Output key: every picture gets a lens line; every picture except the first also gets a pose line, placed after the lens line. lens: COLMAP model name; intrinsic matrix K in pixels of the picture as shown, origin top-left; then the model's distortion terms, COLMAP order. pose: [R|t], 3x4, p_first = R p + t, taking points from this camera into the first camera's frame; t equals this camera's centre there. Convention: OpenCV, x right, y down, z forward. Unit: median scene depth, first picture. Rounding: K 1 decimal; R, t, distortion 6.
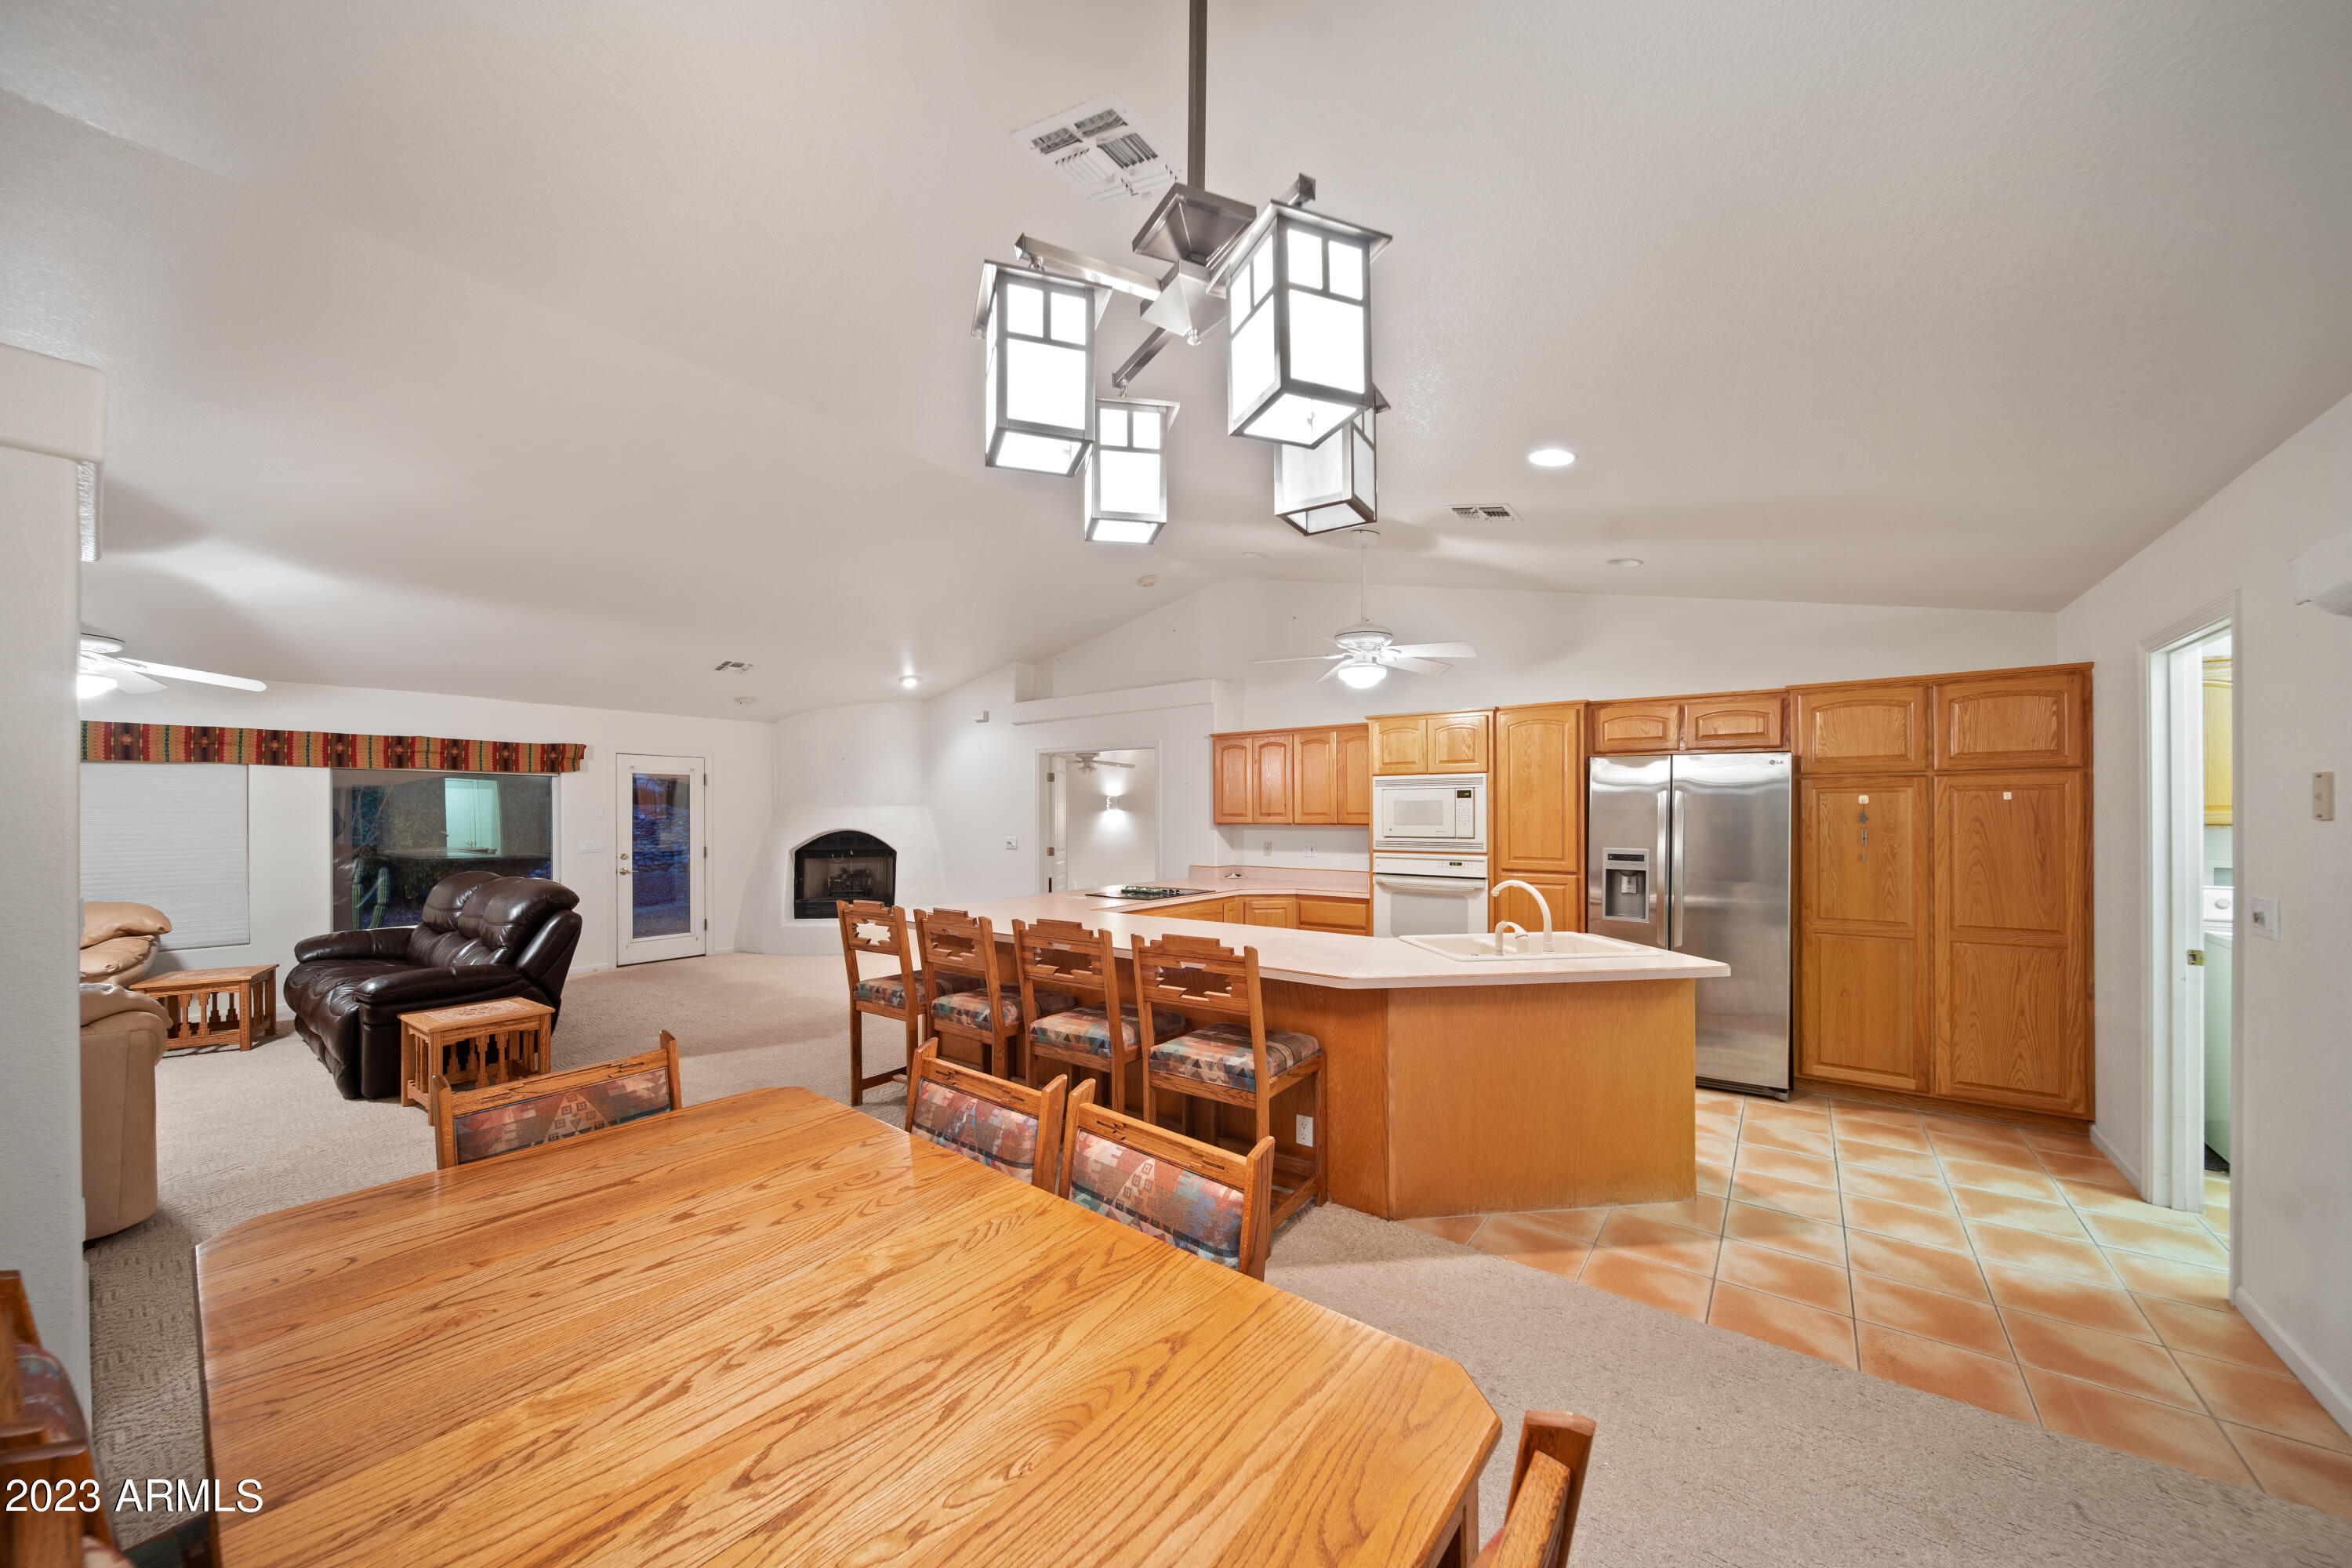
lens RADIAL K [[855.7, 0, 1159.8], [0, 855.7, 795.8], [0, 0, 1]] dist [-0.009570, -0.000113]
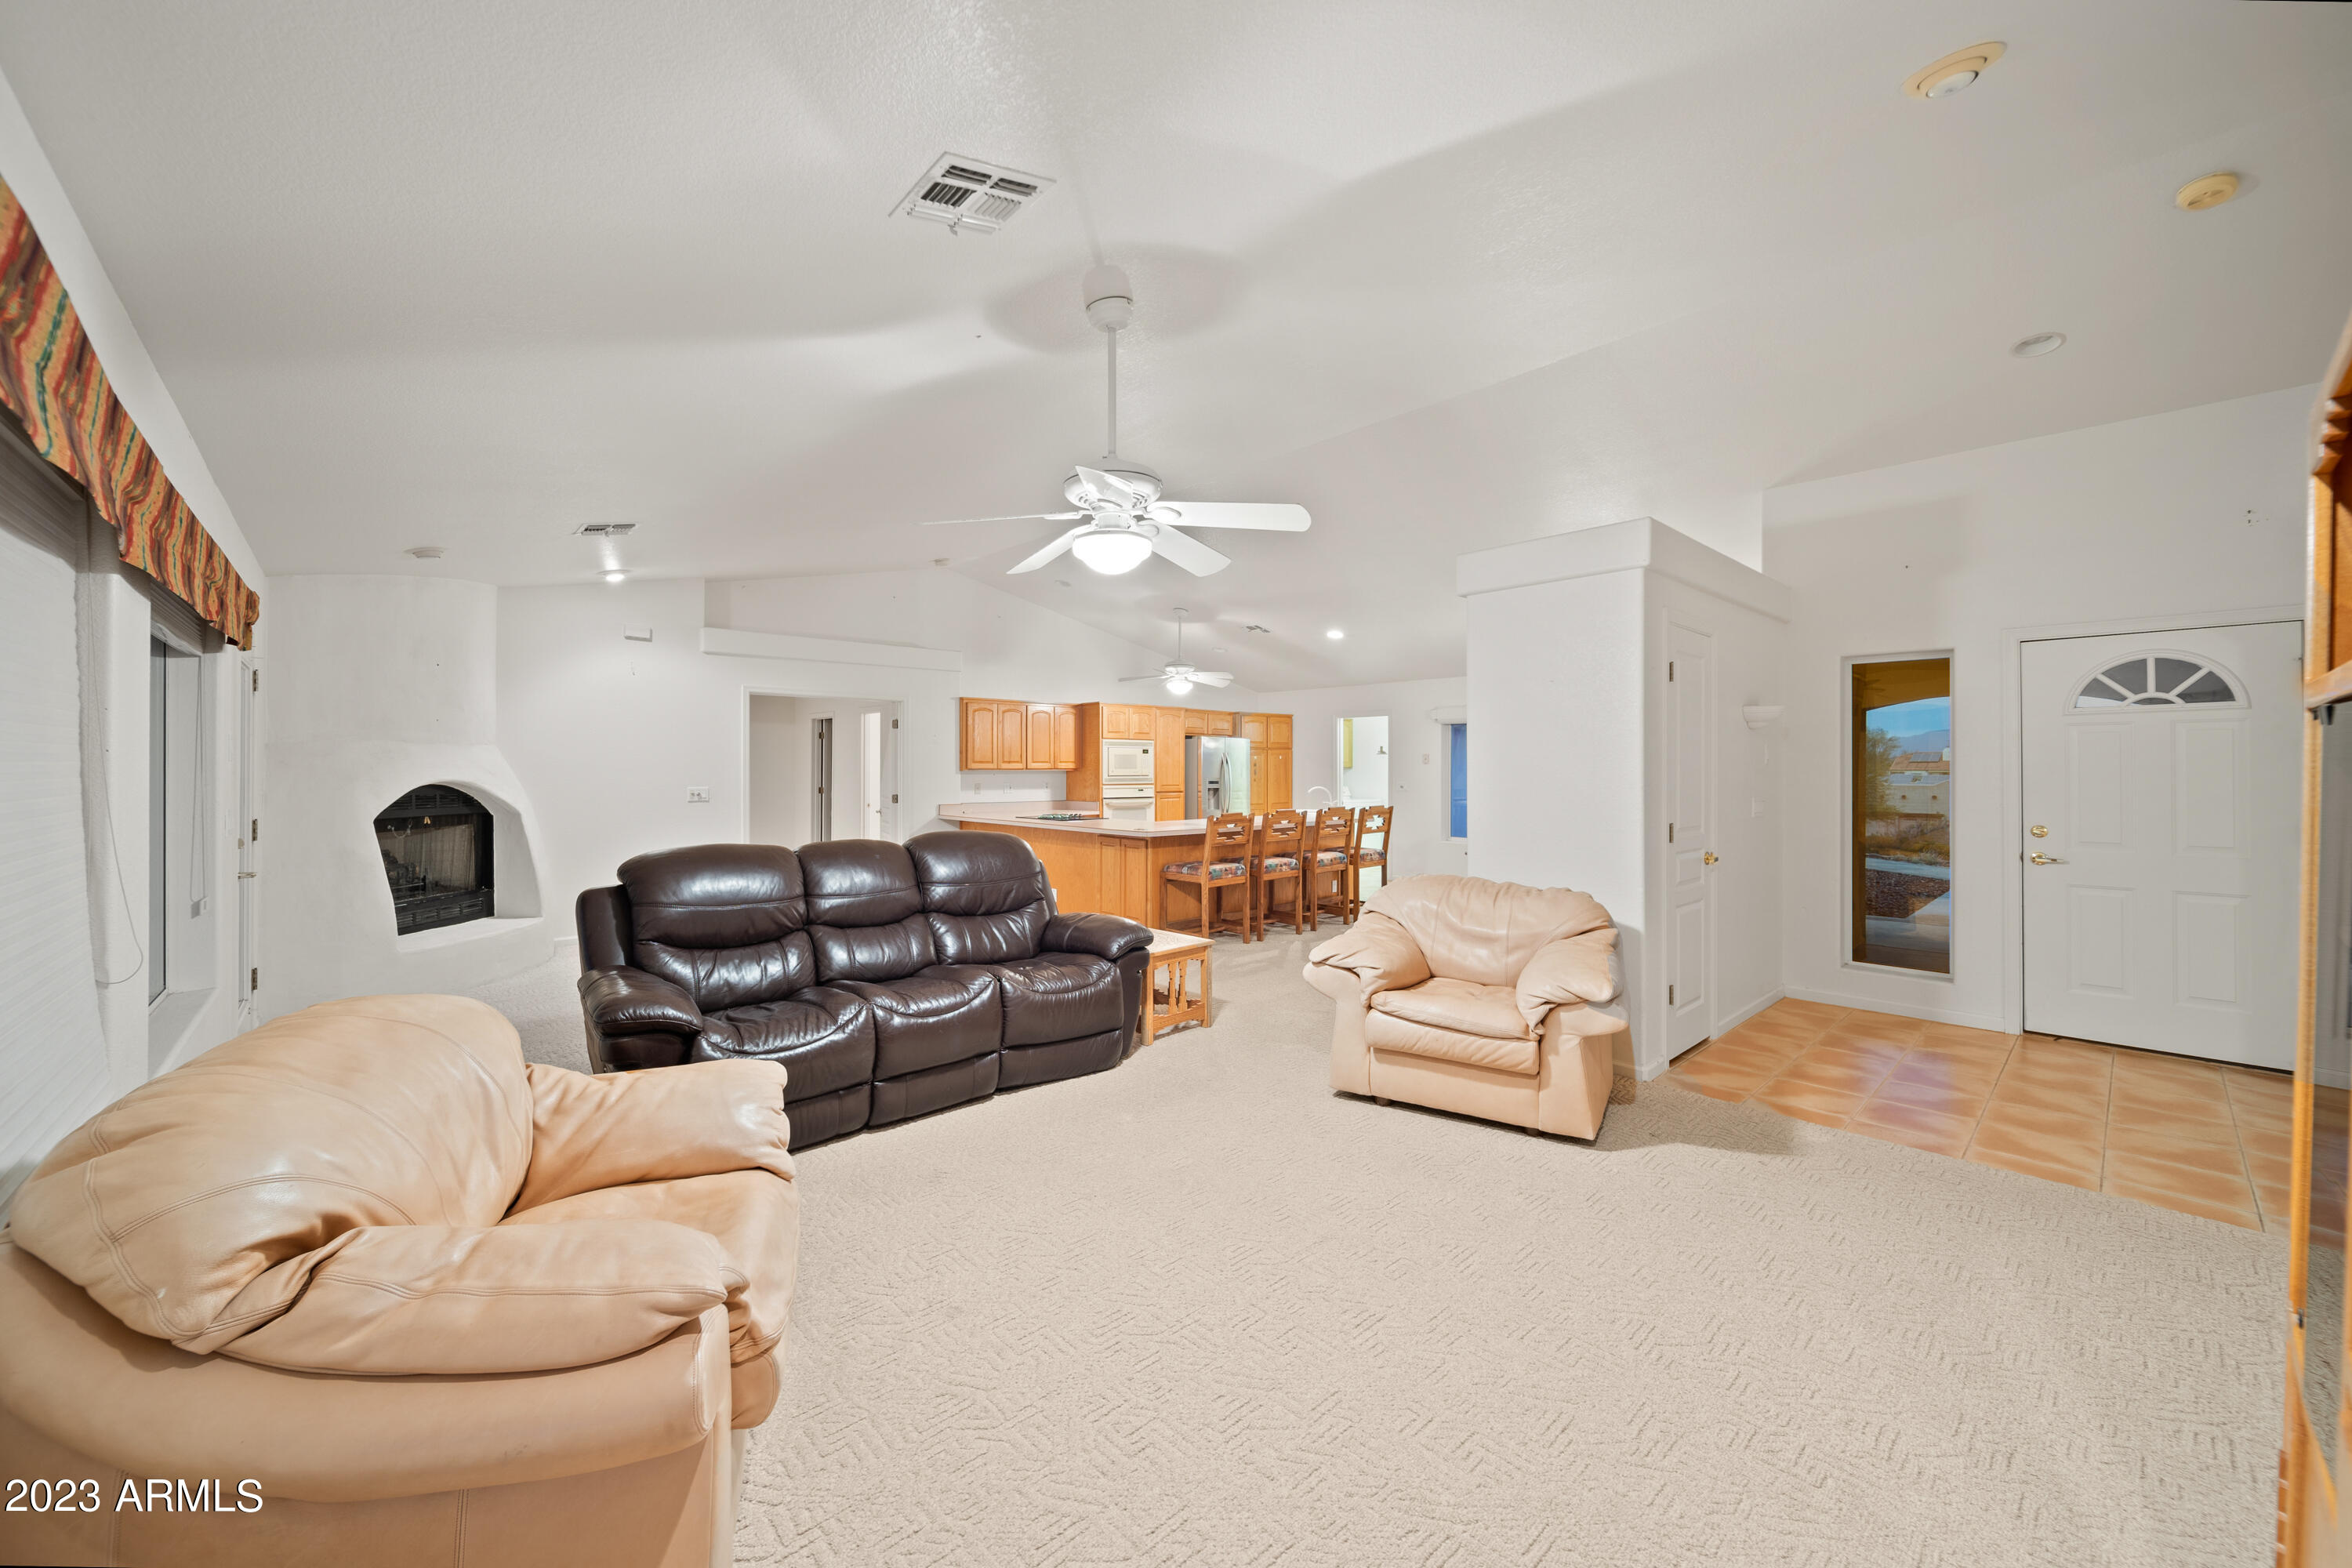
lens RADIAL K [[855.7, 0, 1191.4], [0, 855.7, 768.2], [0, 0, 1]] dist [-0.009570, -0.000113]
pose [[0.176334, 0.002029, 0.984328, -1.622063], [-0.020686, 0.999785, 0.001645, 0.032235], [-0.984113, -0.020652, 0.176338, 0.666991]]
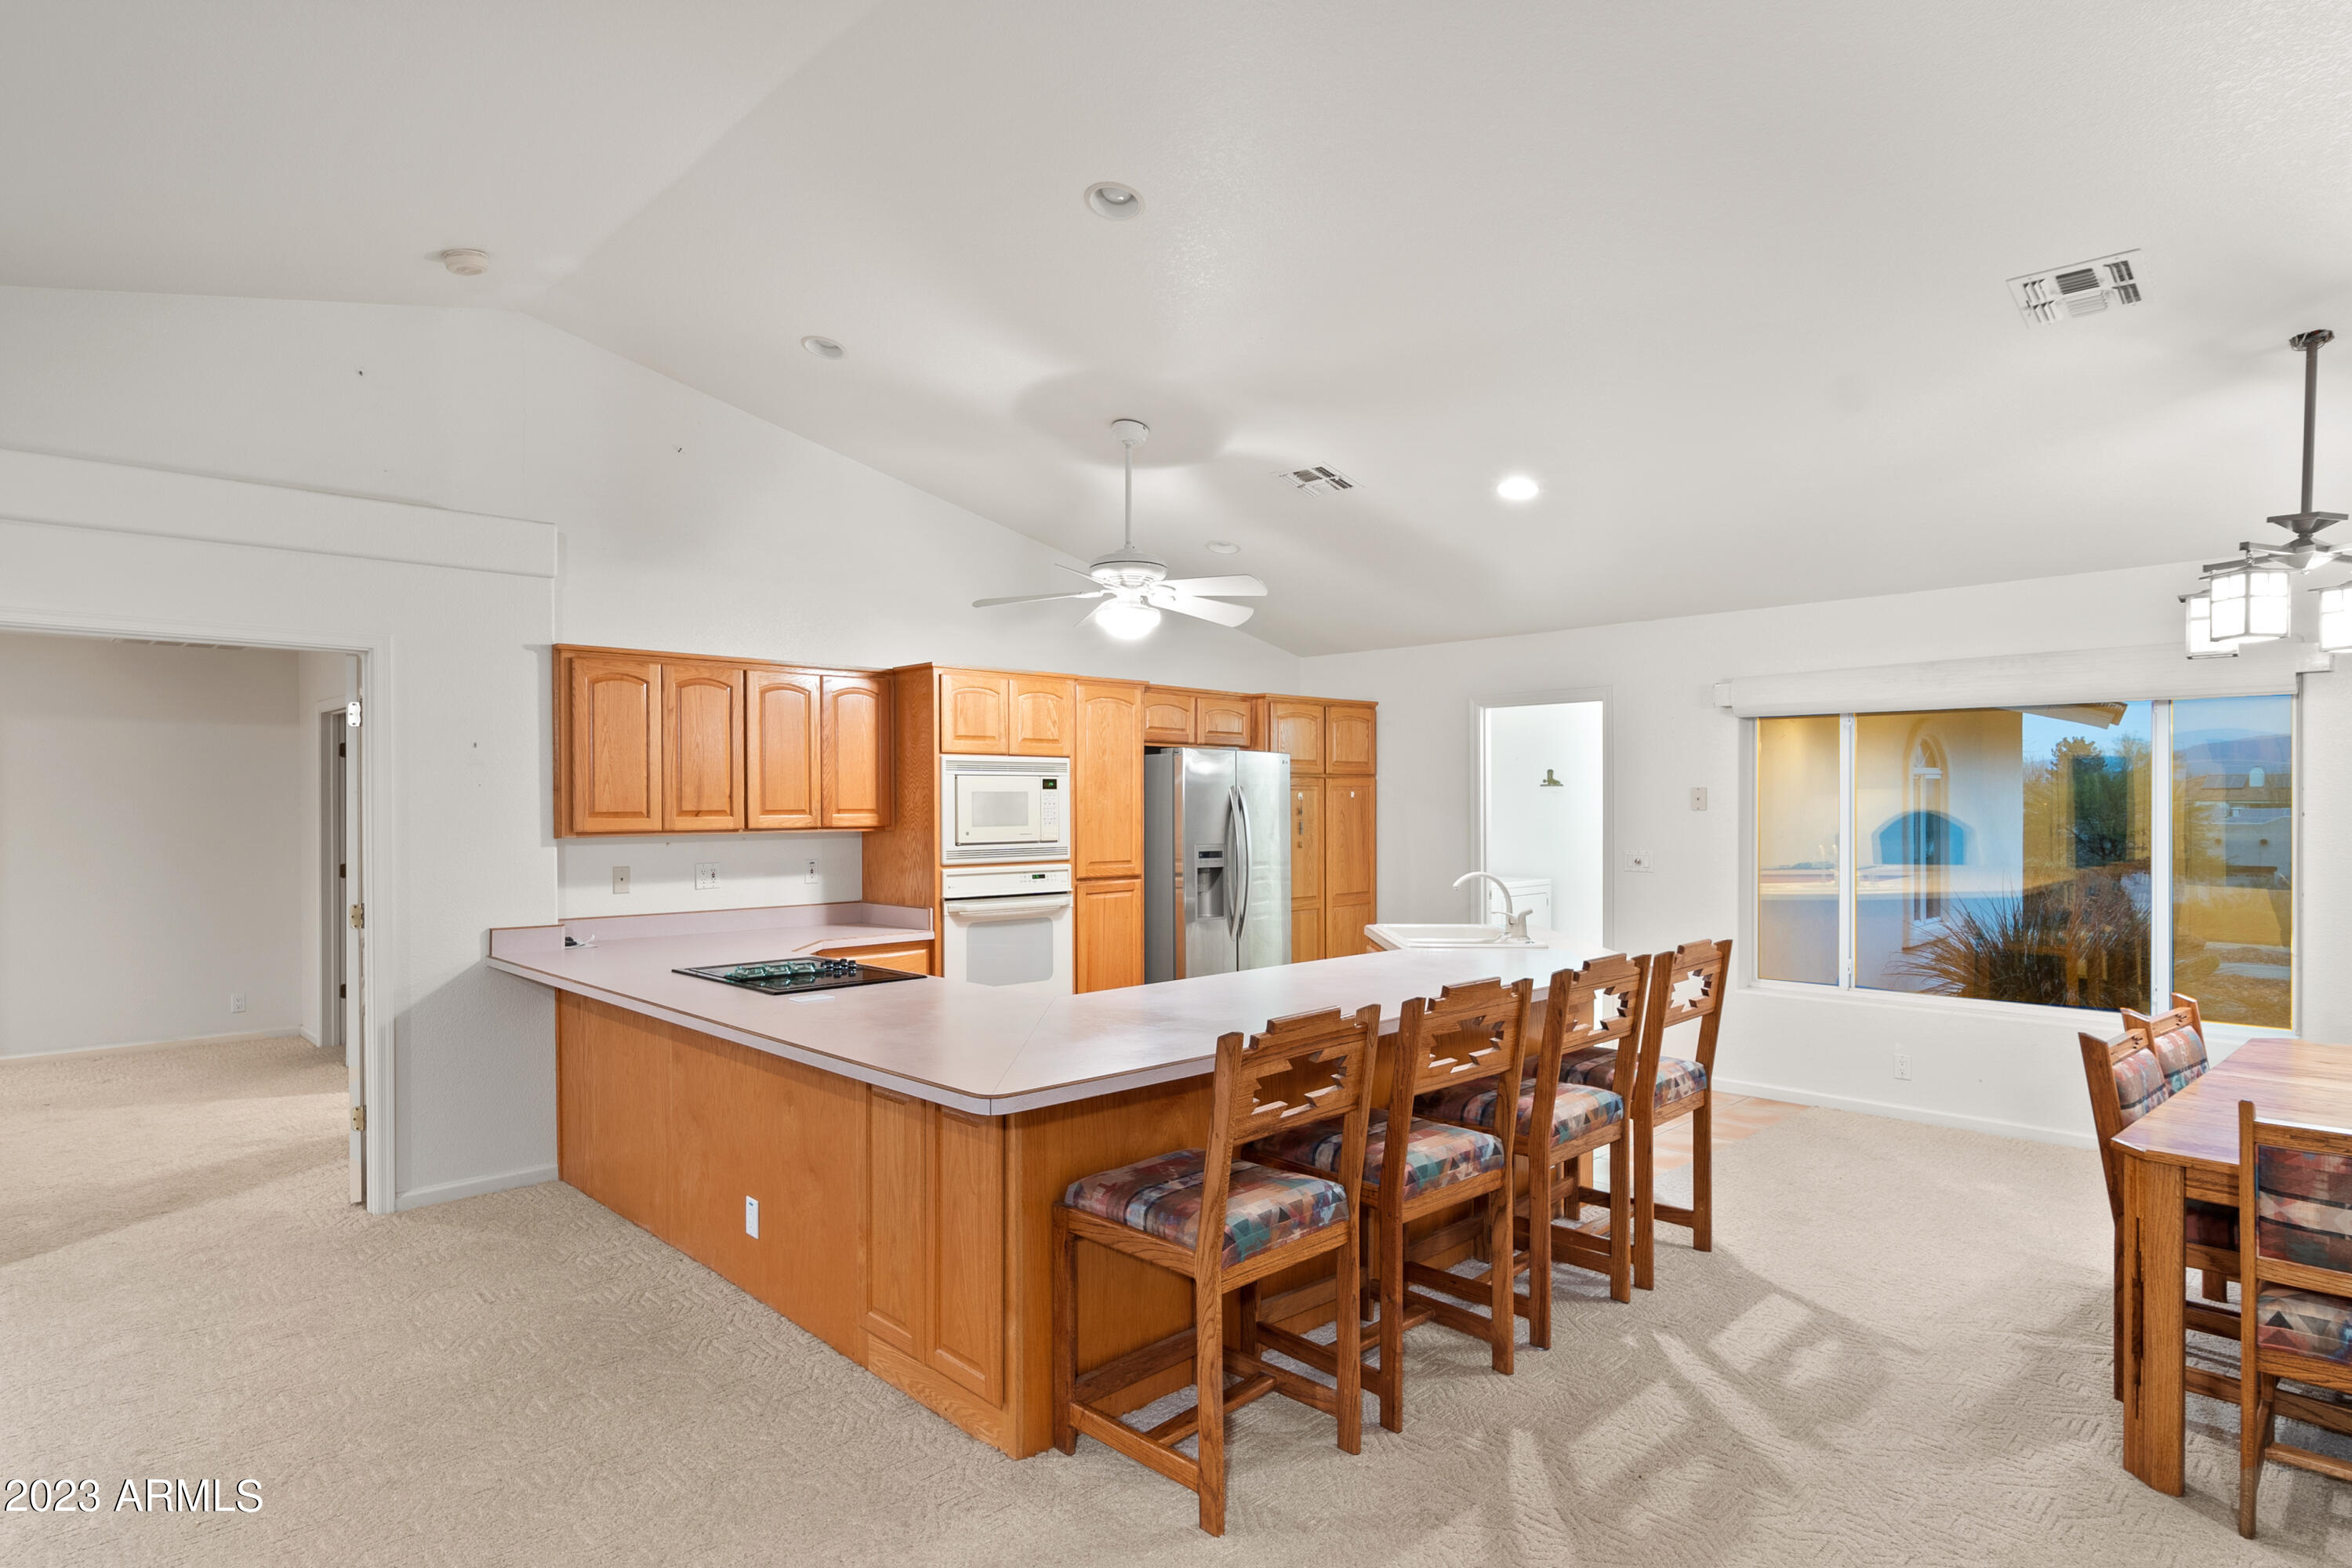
lens RADIAL K [[1241.6, 0, 1196.7], [0, 1241.6, 814.0], [0, 0, 1]] dist [-0.002996, 0.001804]
pose [[0.147340, -0.009633, 0.989039, -0.824320], [-0.016953, 0.999781, 0.012263, 0.010005], [-0.988941, -0.018574, 0.147144, 0.809127]]
